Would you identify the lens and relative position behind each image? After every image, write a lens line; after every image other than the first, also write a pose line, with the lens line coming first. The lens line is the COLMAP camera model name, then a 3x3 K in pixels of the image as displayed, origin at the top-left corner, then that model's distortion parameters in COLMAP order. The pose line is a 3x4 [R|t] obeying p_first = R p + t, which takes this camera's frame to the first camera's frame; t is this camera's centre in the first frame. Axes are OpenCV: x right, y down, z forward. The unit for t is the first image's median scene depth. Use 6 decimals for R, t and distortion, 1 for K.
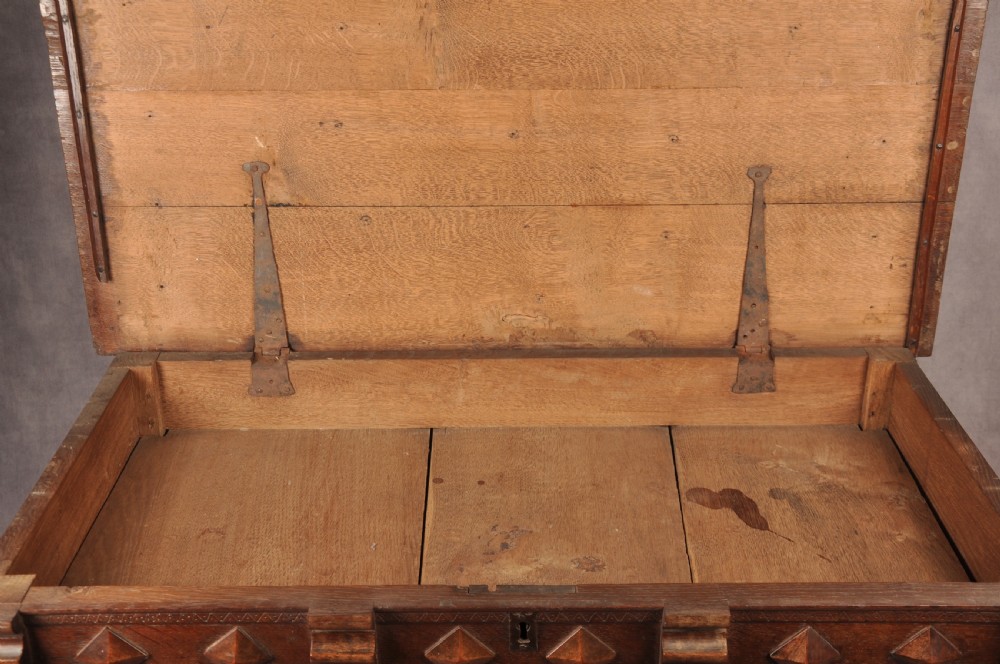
lens RADIAL K [[1279.3, 0, 500.0], [0, 1279.3, 332.0], [0, 0, 1]] dist [0.001031, 0.453408]
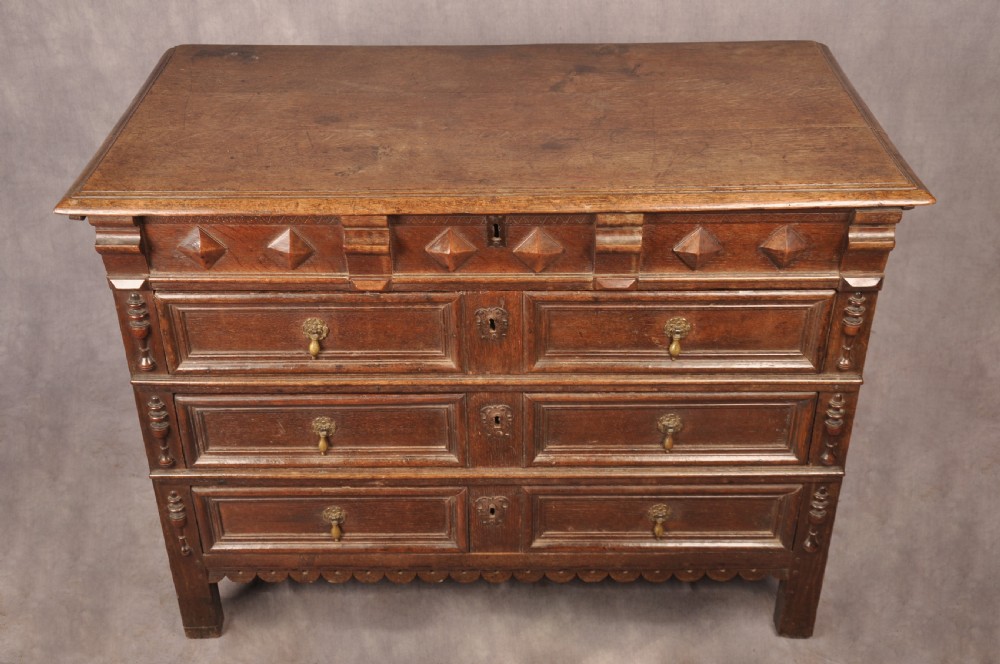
lens RADIAL K [[1224.0, 0, 496.0], [0, 1224.0, 353.7], [0, 0, 1]] dist [0.012680, 0.291883]
pose [[0.999947, 0.006213, -0.008207, 0.029729], [-0.004992, 0.989970, 0.141187, 0.177169], [0.009001, -0.141138, 0.989949, -0.330169]]
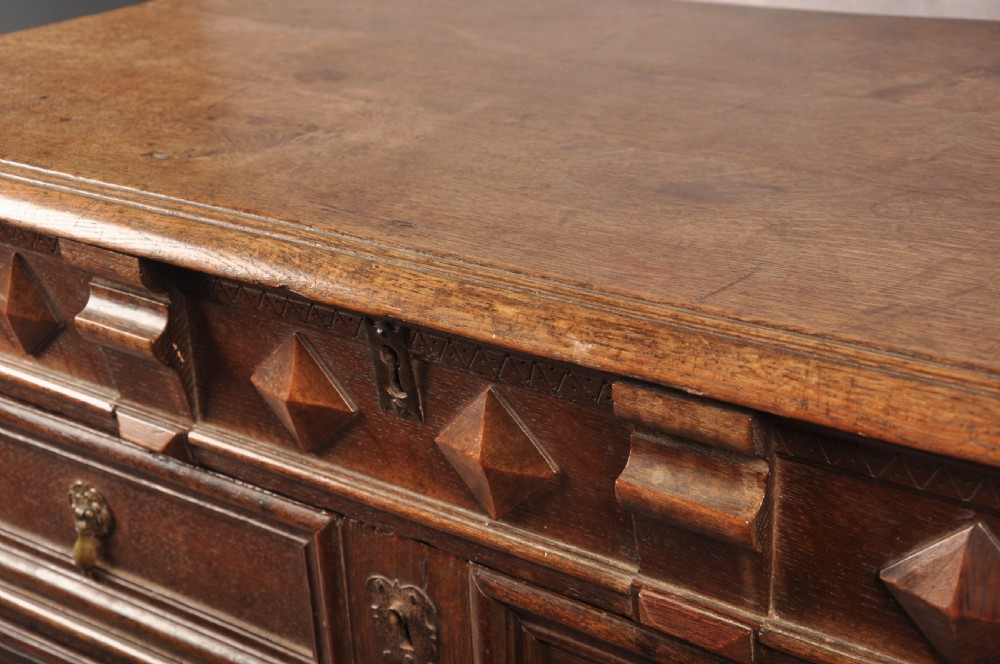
lens RADIAL K [[1410.0, 0, 500.5], [0, 1410.0, 364.1], [0, 0, 1]] dist [0.155474, 0.023590]
pose [[0.819590, 0.225526, -0.526697, 0.331482], [-0.223131, 0.972334, 0.069130, 0.185233], [0.527716, 0.060864, 0.847237, 0.566379]]
